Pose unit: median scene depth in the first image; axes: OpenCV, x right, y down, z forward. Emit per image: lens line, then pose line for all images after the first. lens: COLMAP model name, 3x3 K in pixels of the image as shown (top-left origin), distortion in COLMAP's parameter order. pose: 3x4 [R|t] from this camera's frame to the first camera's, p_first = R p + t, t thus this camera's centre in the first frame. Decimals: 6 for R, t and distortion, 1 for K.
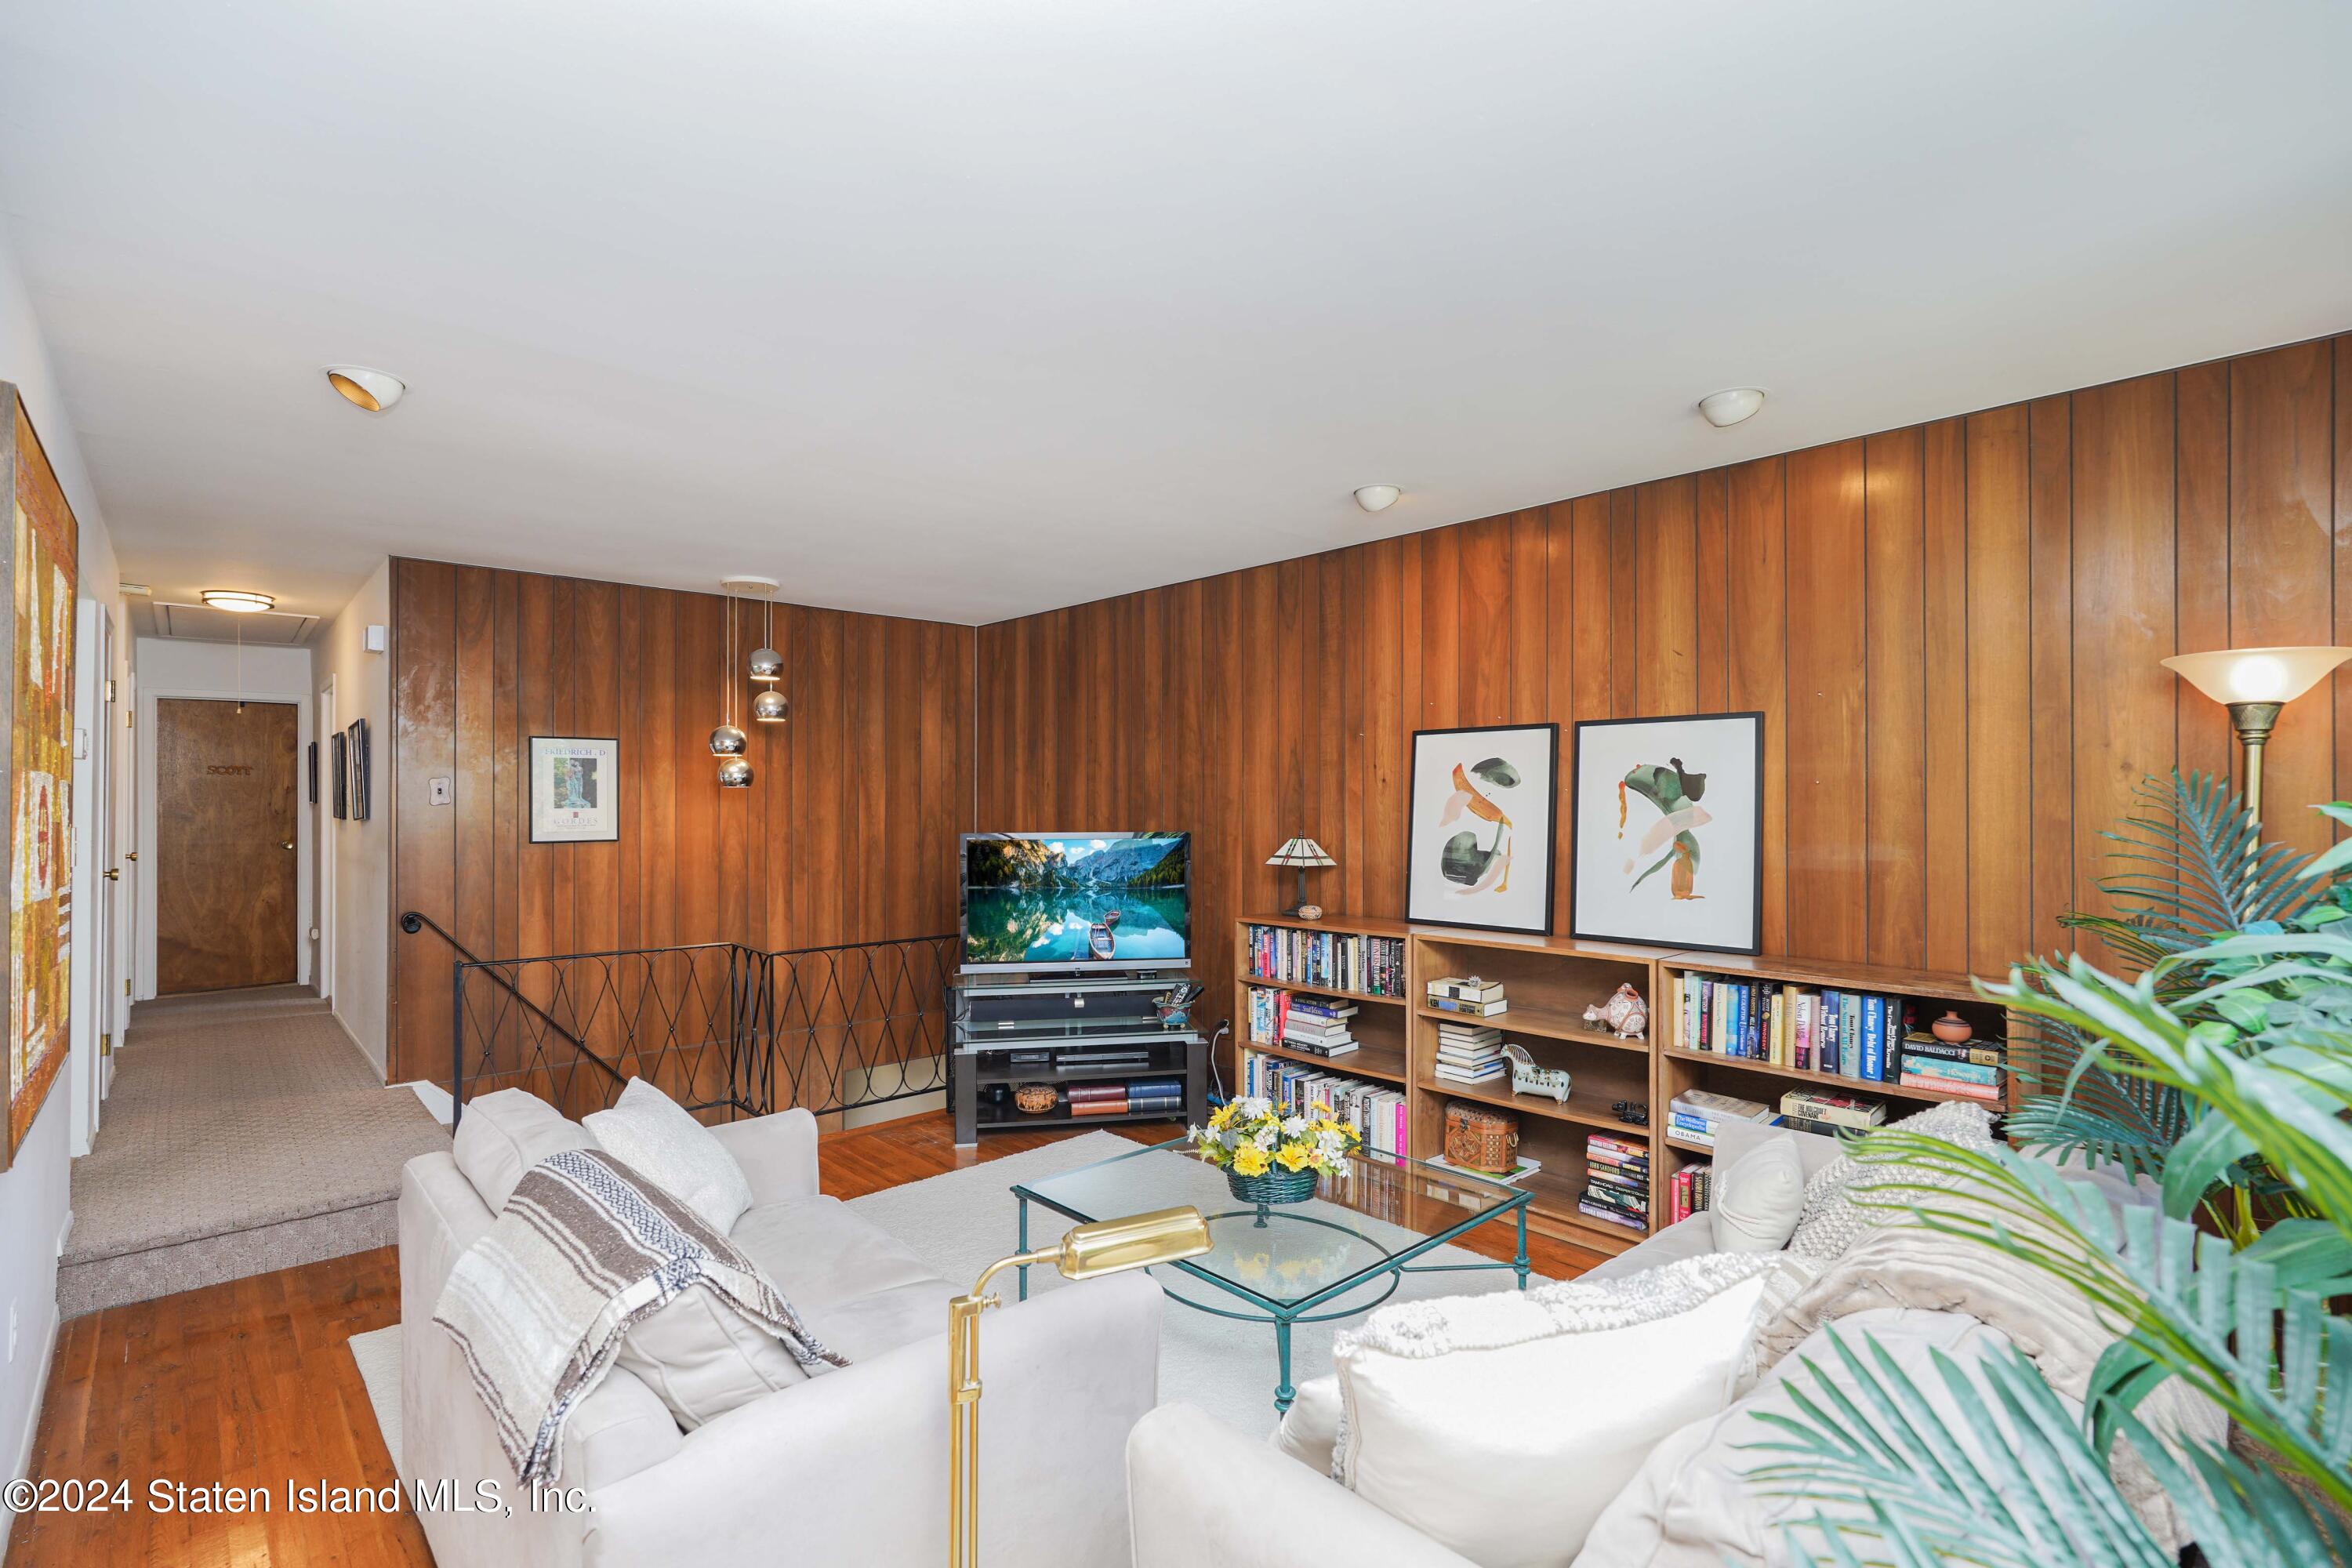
lens RADIAL K [[1121.8, 0, 1176.0], [0, 1121.8, 784.0], [0, 0, 1]] dist [-0.001884, 0.000005]
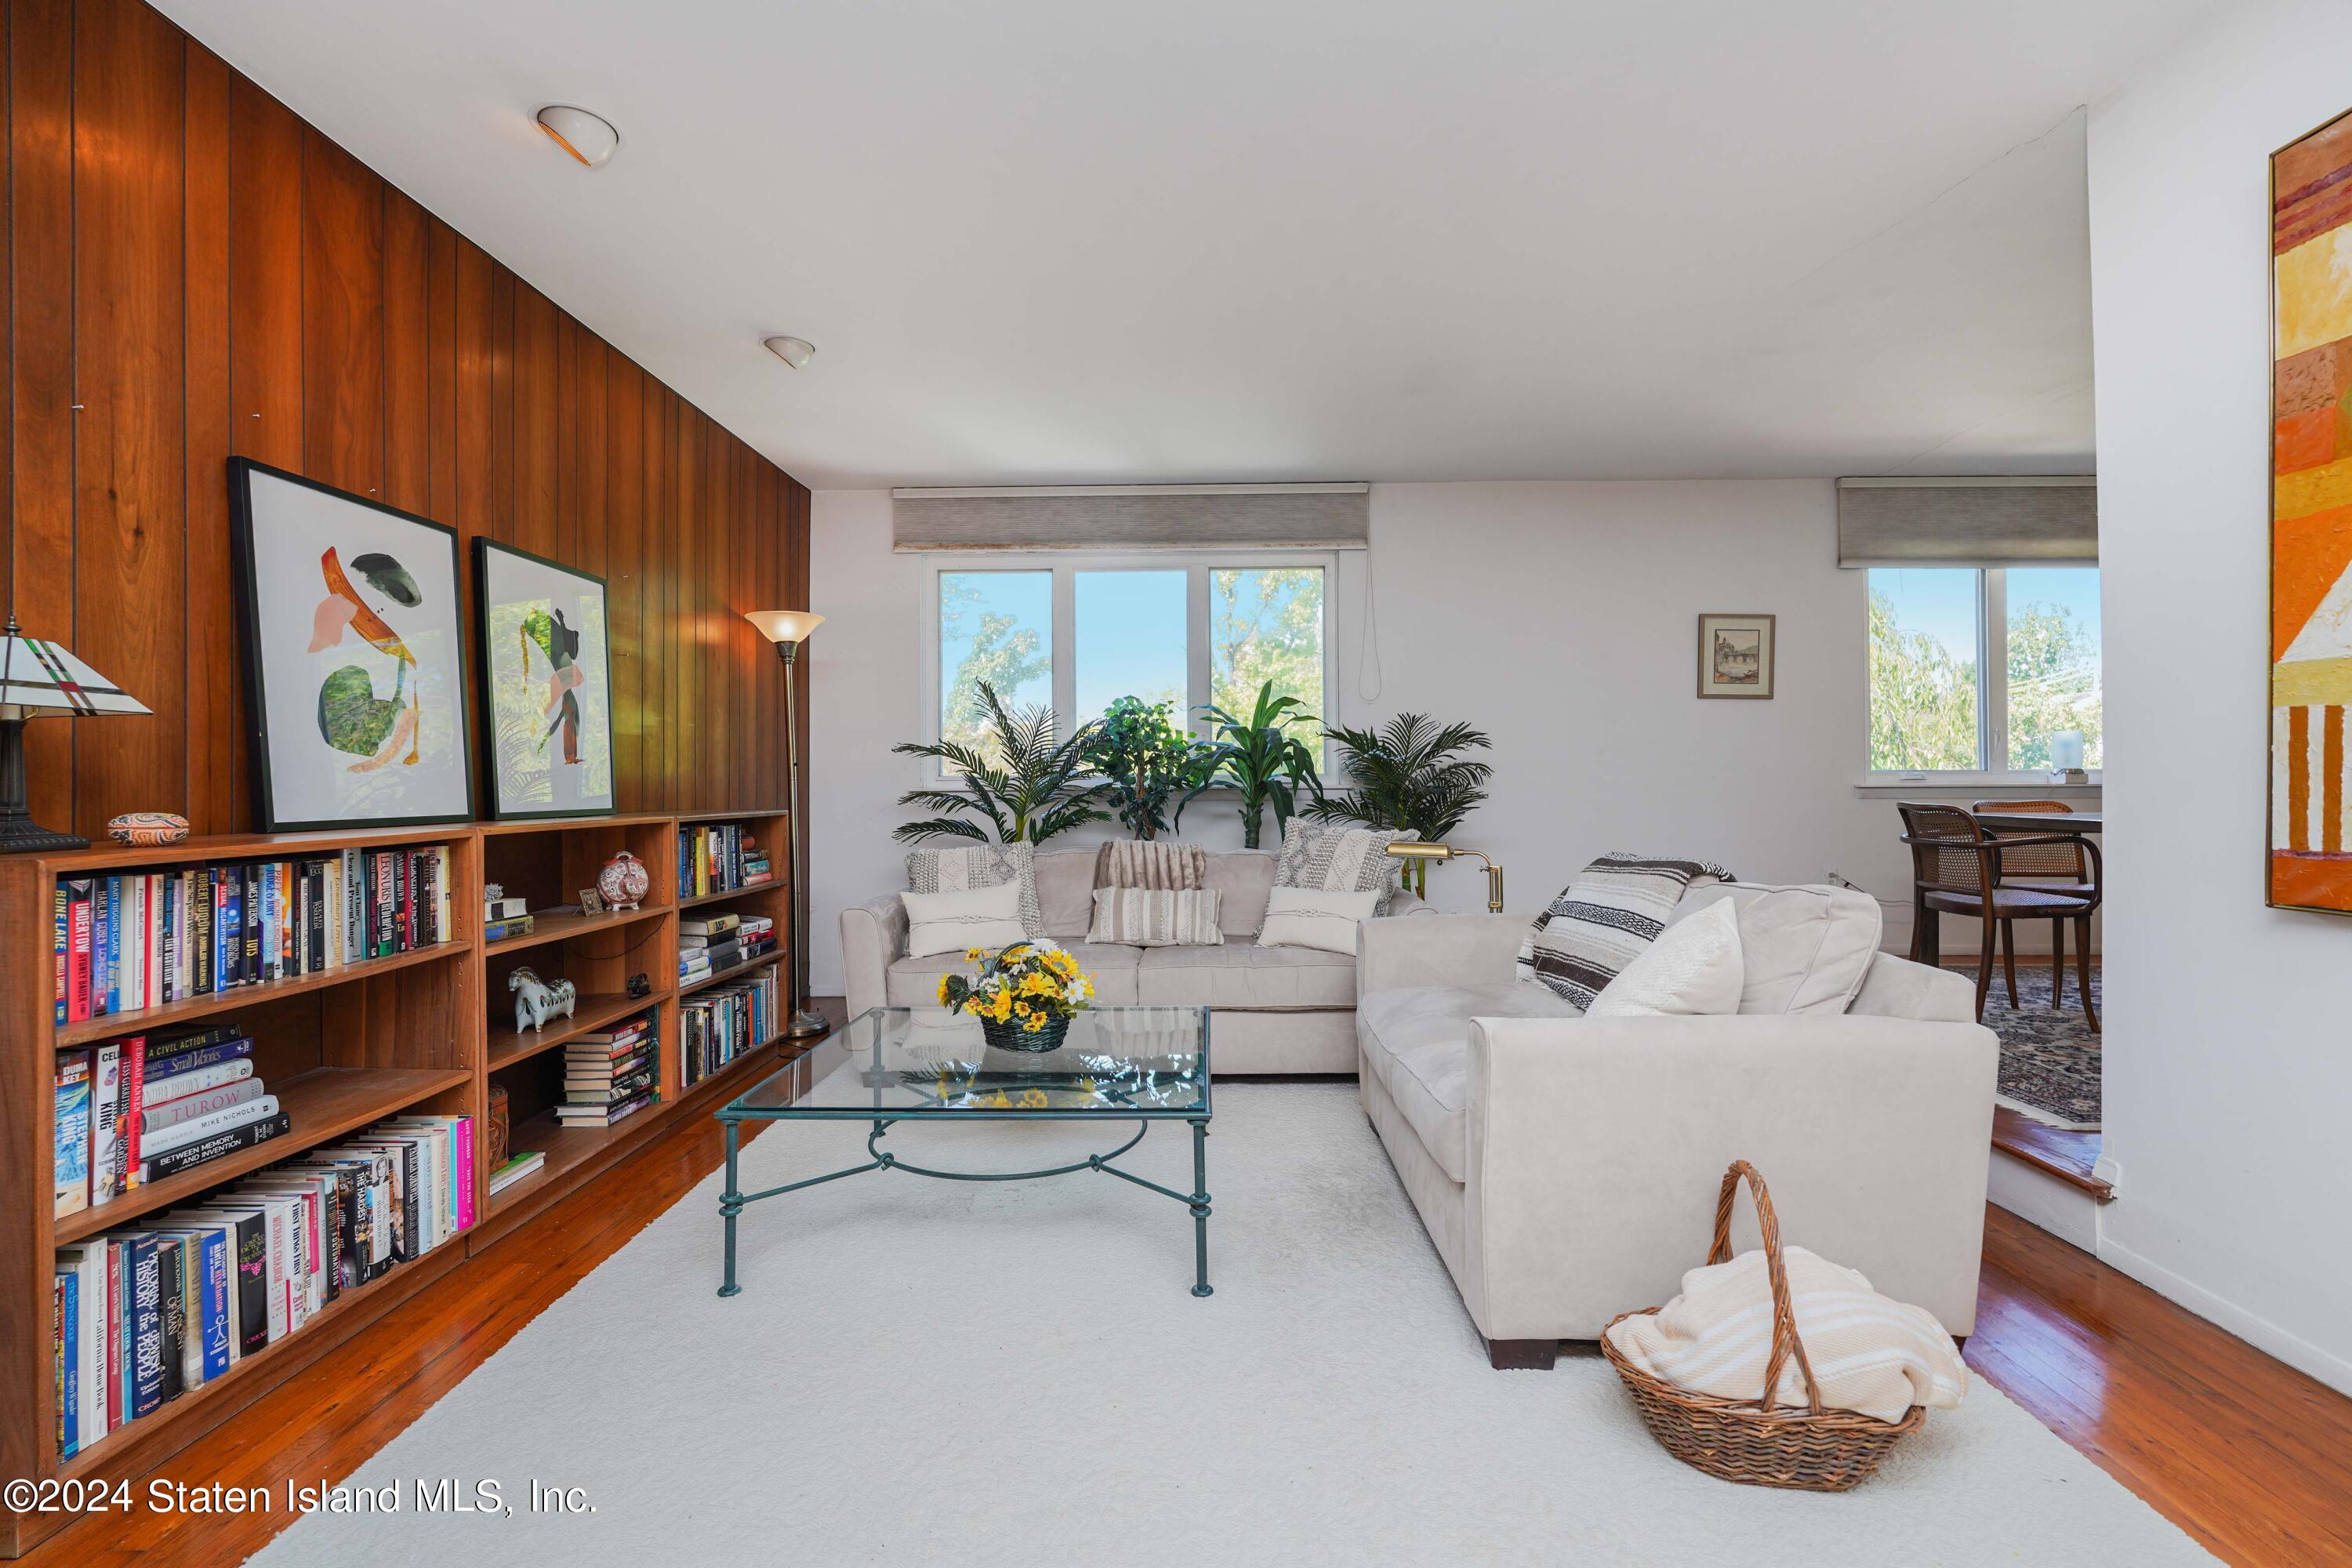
lens RADIAL K [[1052.9, 0, 1182.4], [0, 1052.9, 775.4], [0, 0, 1]] dist [-0.013380, 0.006982]
pose [[-0.723811, 0.010721, 0.689915, -0.435162], [-0.001958, 0.999843, -0.017592, 0.108003], [-0.689996, -0.014084, -0.723677, 1.088078]]
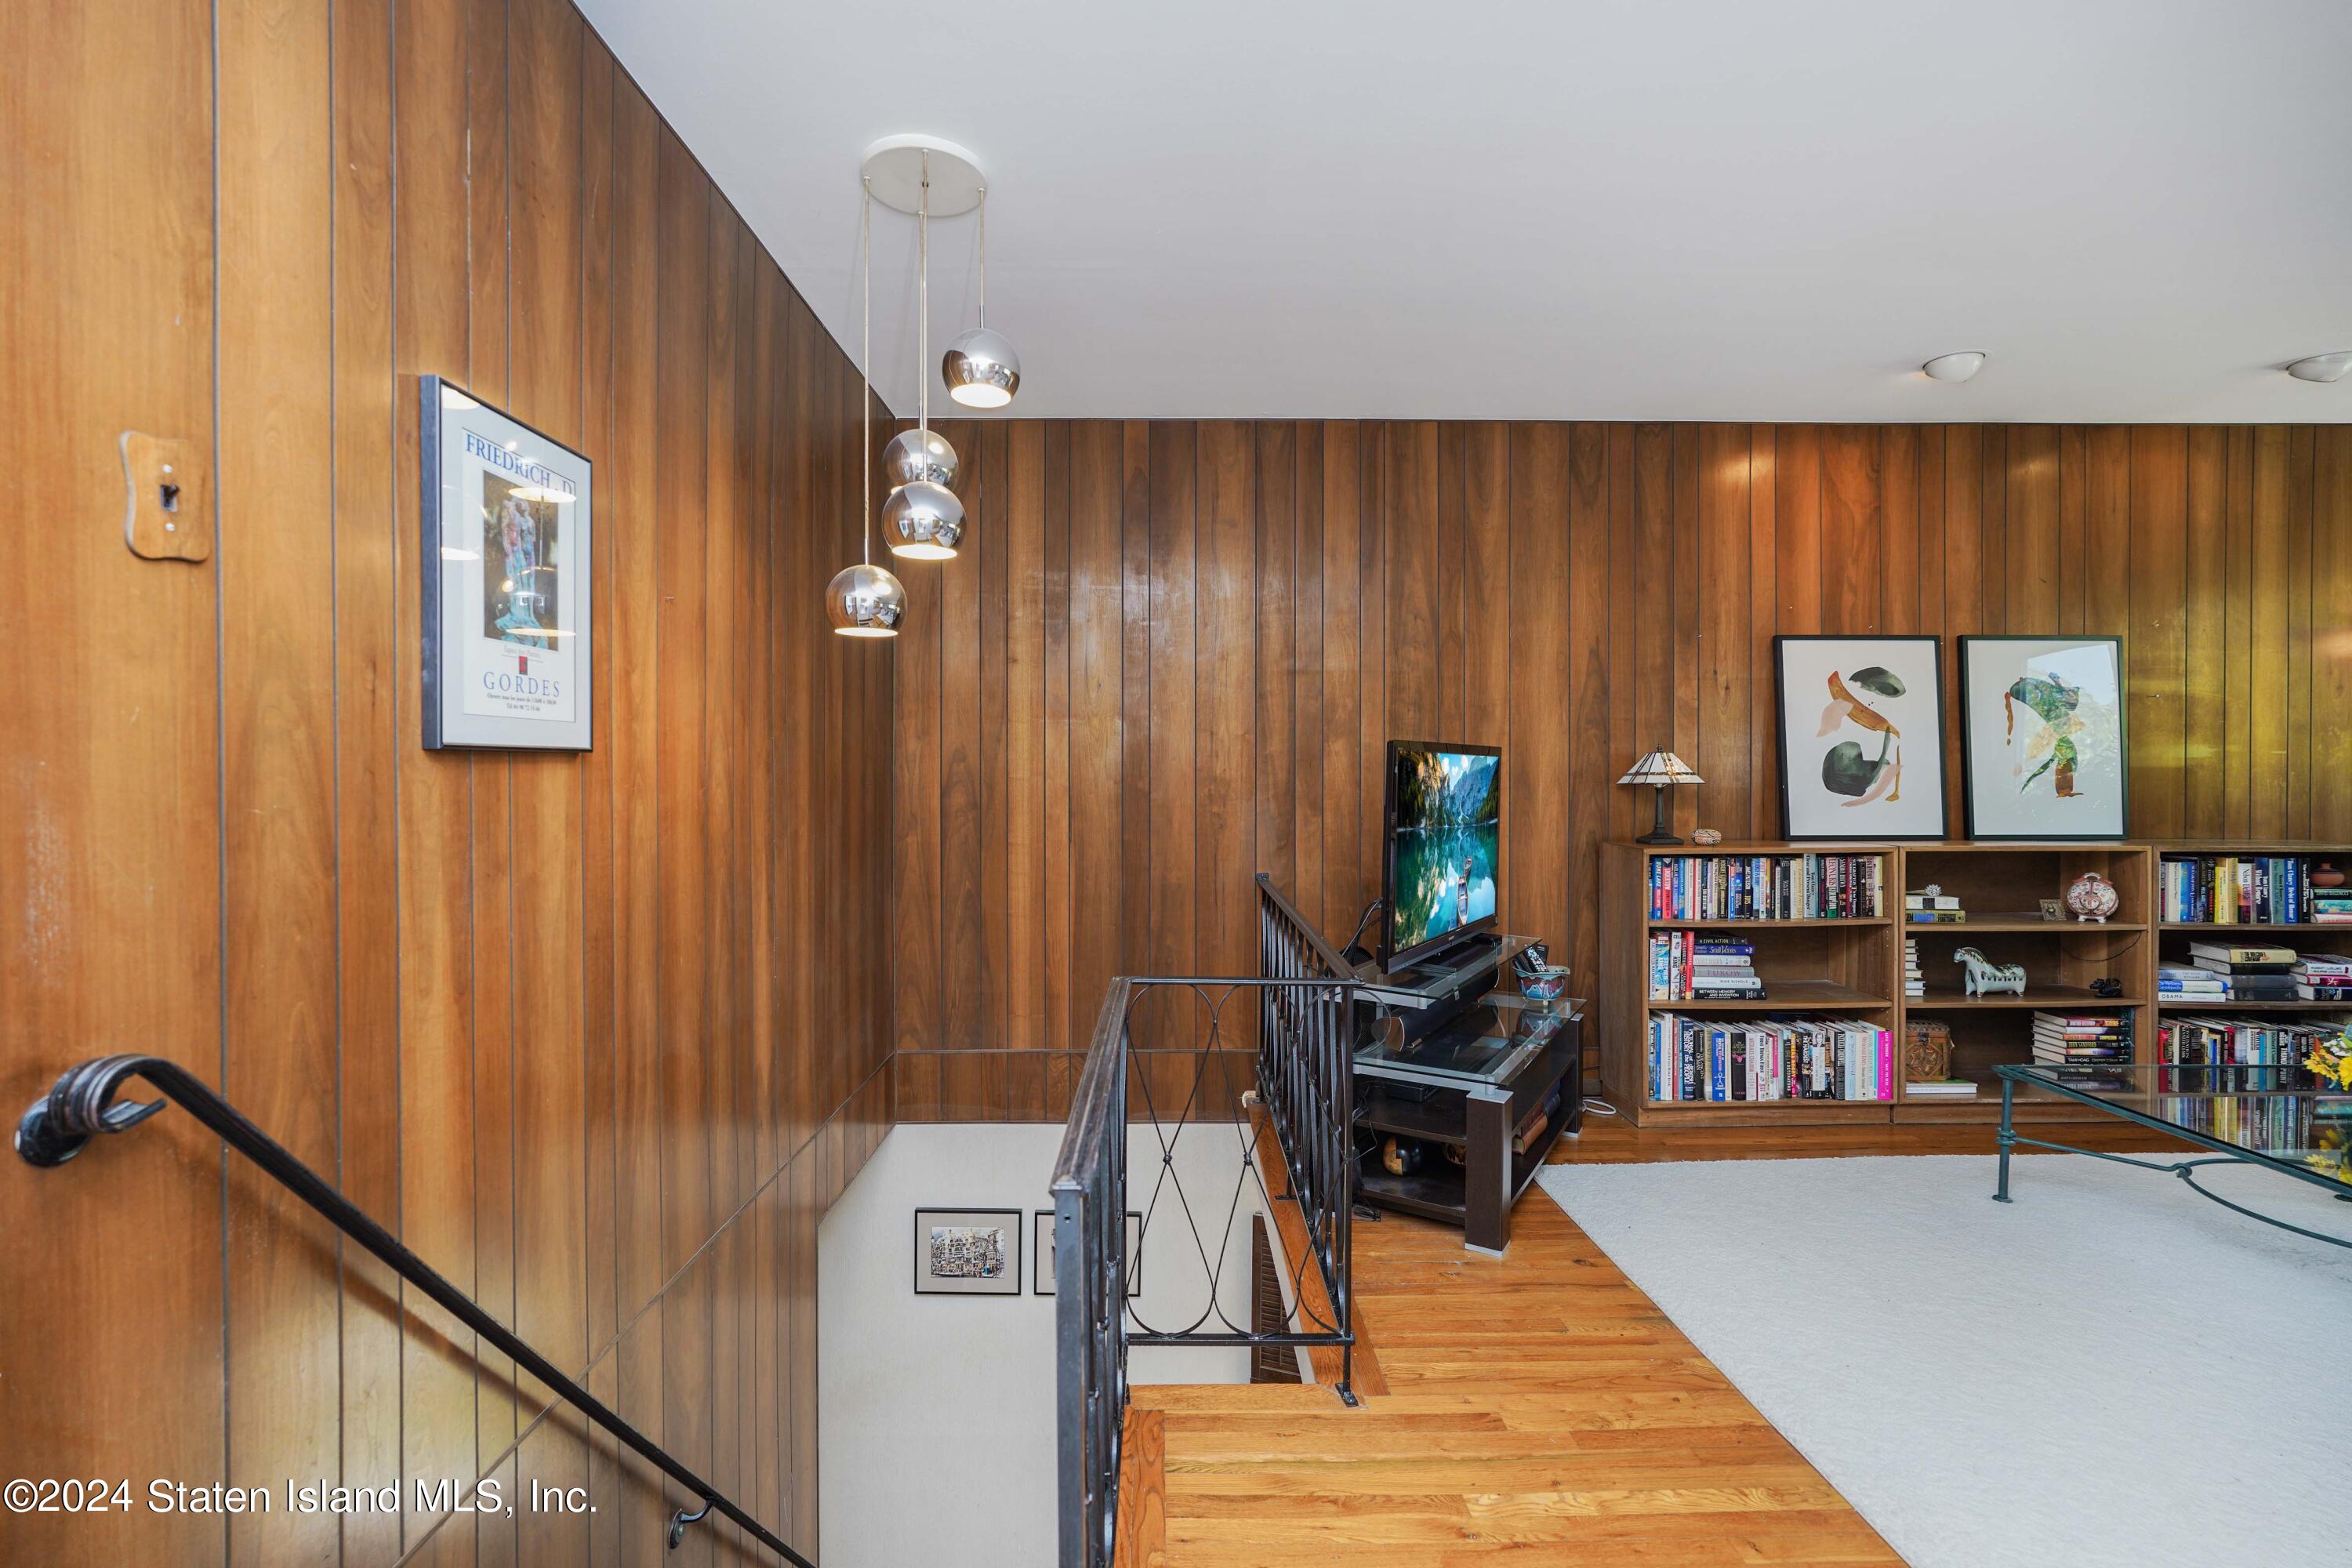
lens RADIAL K [[1052.9, 0, 1182.4], [0, 1052.9, 775.4], [0, 0, 1]] dist [-0.013380, 0.006982]
pose [[0.660207, -0.001076, 0.751083, -0.796046], [-0.010083, 0.999896, 0.010295, 0.067531], [-0.751016, -0.014370, 0.660128, 0.827122]]
